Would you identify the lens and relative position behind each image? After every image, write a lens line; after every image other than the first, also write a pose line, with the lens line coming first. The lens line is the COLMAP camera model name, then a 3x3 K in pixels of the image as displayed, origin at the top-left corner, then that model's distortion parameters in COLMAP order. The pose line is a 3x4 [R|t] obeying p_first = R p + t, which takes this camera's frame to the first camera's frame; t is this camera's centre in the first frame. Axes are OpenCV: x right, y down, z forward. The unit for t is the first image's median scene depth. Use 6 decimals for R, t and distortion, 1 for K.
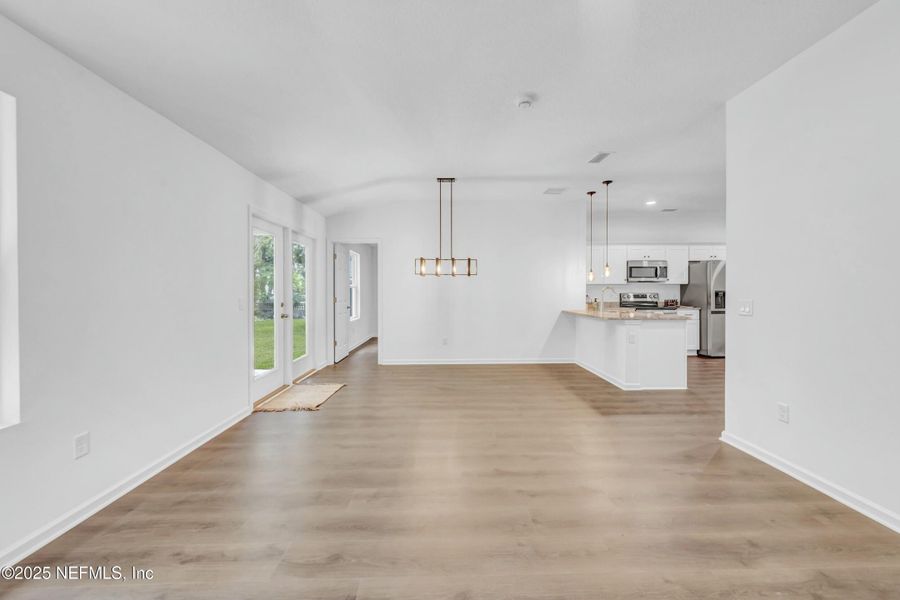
lens RADIAL K [[357.3, 0, 452.6], [0, 357.3, 298.9], [0, 0, 1]] dist [0.011159, 0.000089]
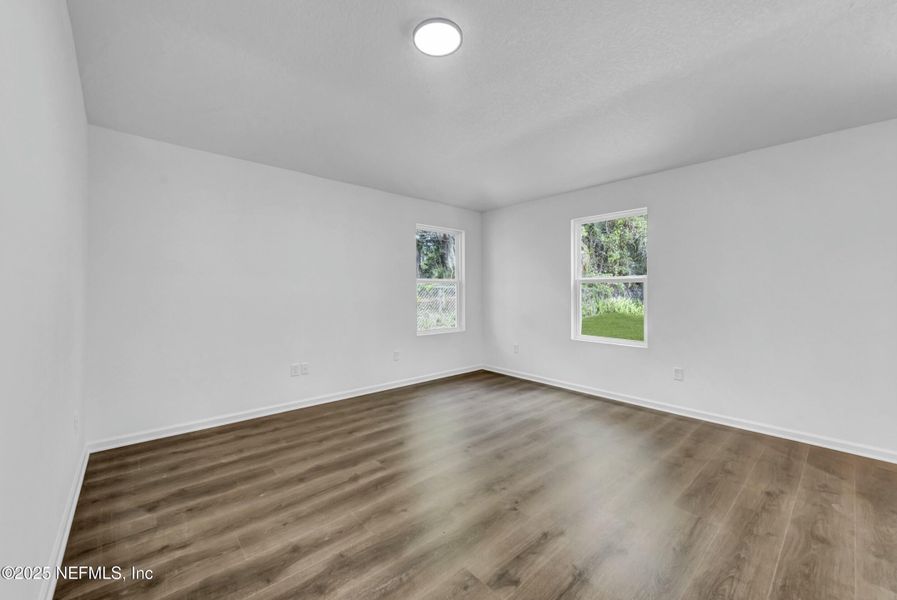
lens RADIAL K [[356.1, 0, 451.8], [0, 356.1, 294.4], [0, 0, 1]] dist [0.011159, 0.000089]
pose [[-0.767641, 0.003185, -0.640872, 1.061630], [-0.001257, 0.999978, 0.006475, -0.009841], [0.640879, 0.005776, -0.767620, 1.726291]]
